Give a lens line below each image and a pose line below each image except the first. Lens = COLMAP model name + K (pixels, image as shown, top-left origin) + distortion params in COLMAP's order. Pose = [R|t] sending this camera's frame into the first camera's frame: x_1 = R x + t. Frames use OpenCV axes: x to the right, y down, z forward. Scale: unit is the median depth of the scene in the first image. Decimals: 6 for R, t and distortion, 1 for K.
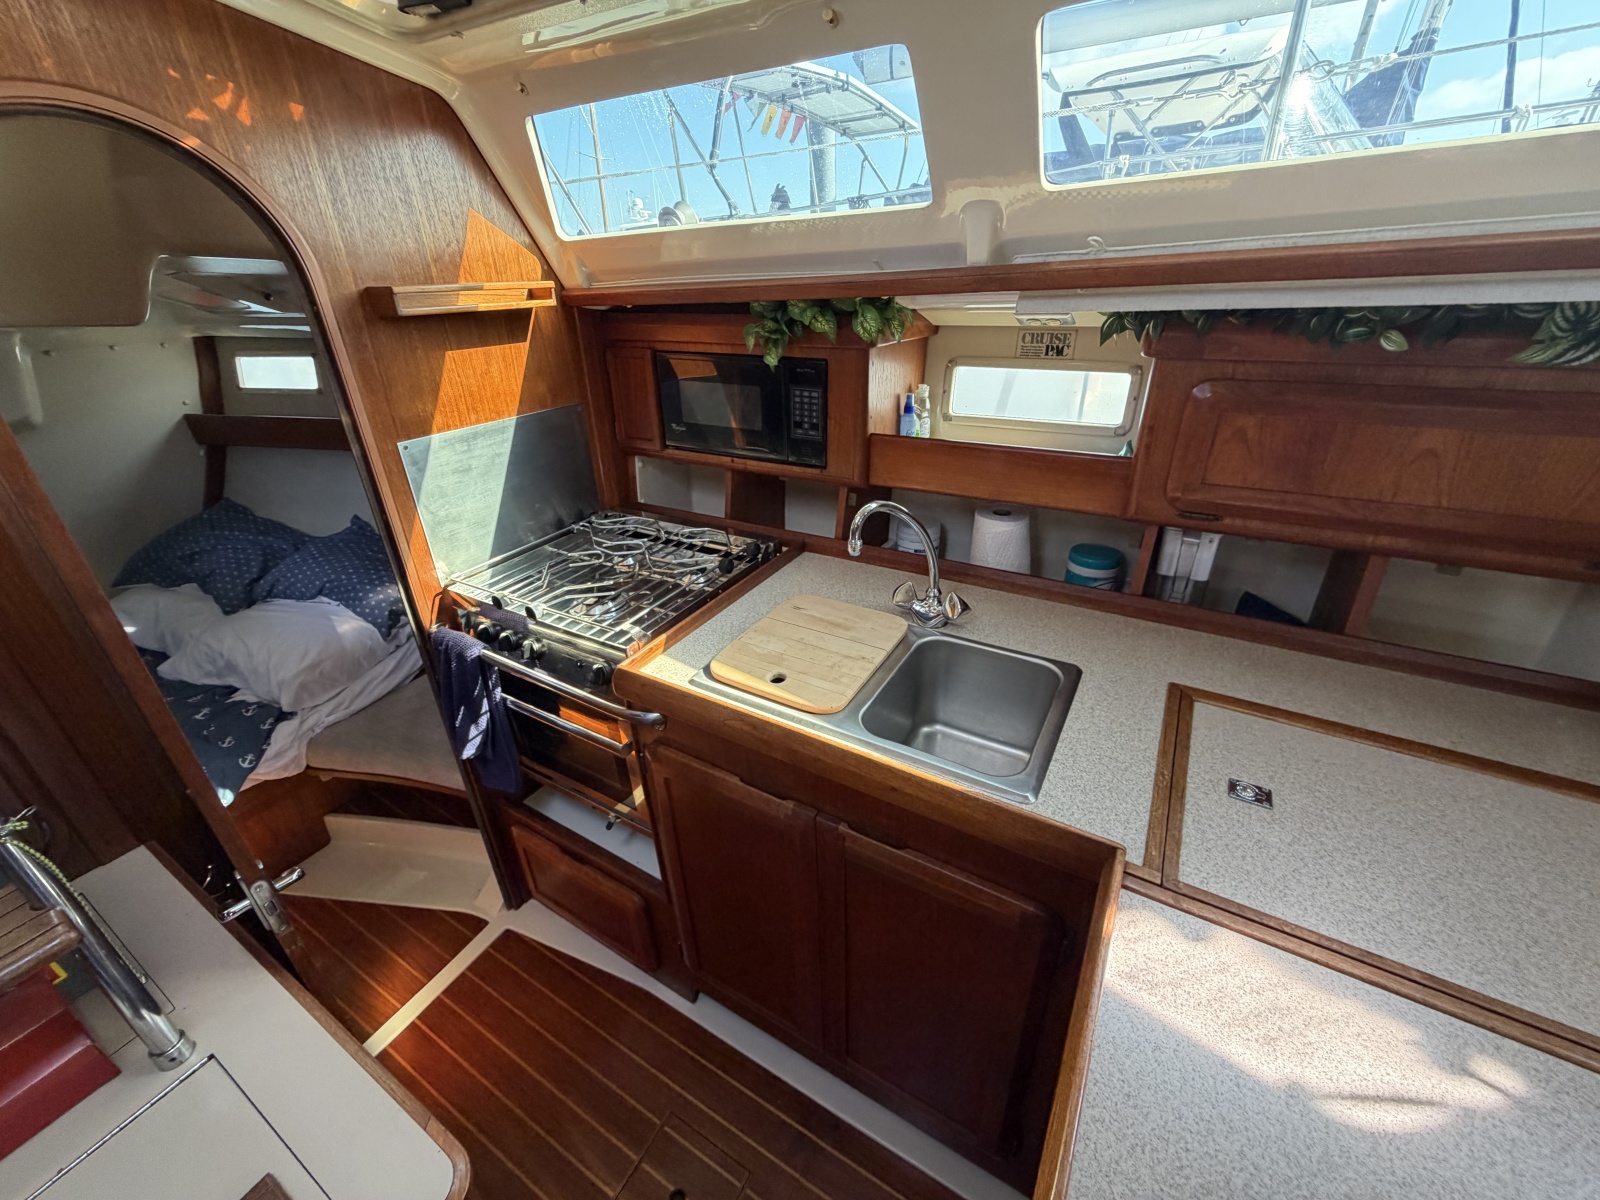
lens RADIAL K [[642.0, 0, 800.0], [0, 642.0, 600.0], [0, 0, 1]] dist [-0.000085, 0.000020]
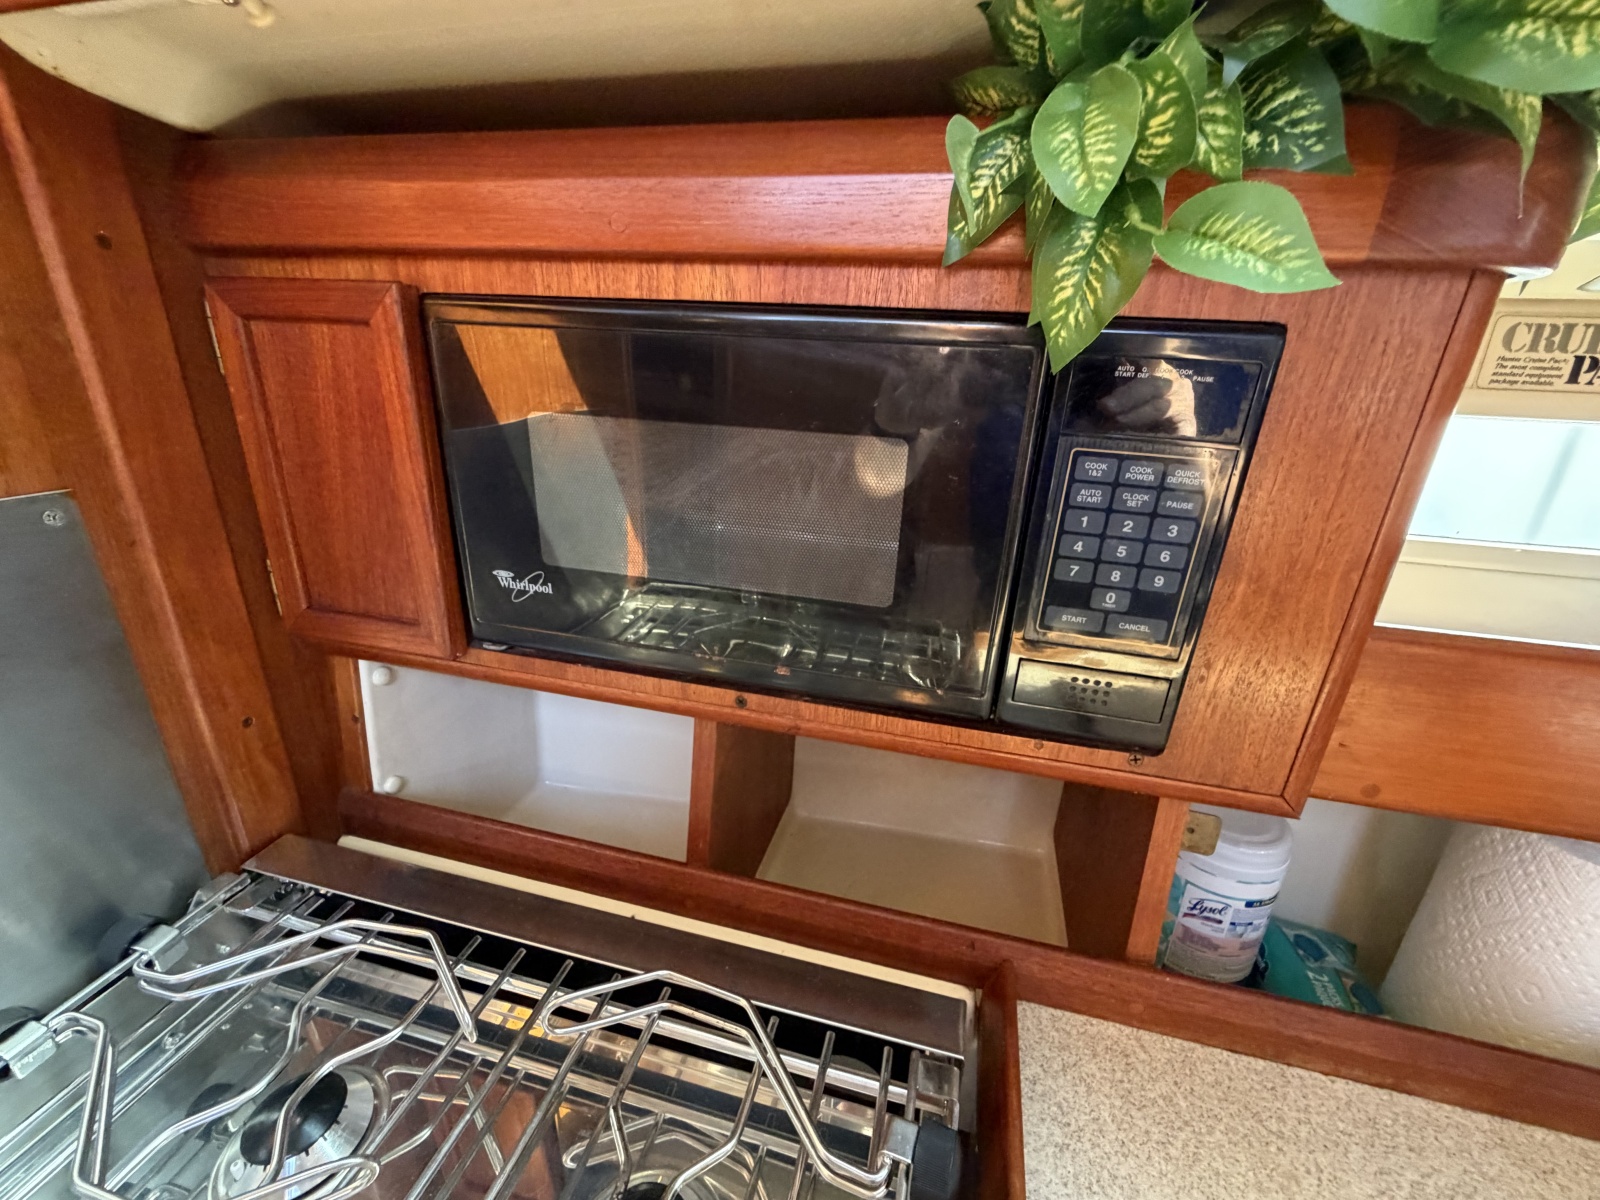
lens RADIAL K [[656.4, 0, 802.2], [0, 656.4, 600.7], [0, 0, 1]] dist [-0.000623, 0.000123]
pose [[0.957441, -0.042138, 0.285536, -0.161007], [0.071410, 0.993113, -0.092887, -0.234847], [-0.279655, 0.109324, 0.953856, 0.727218]]
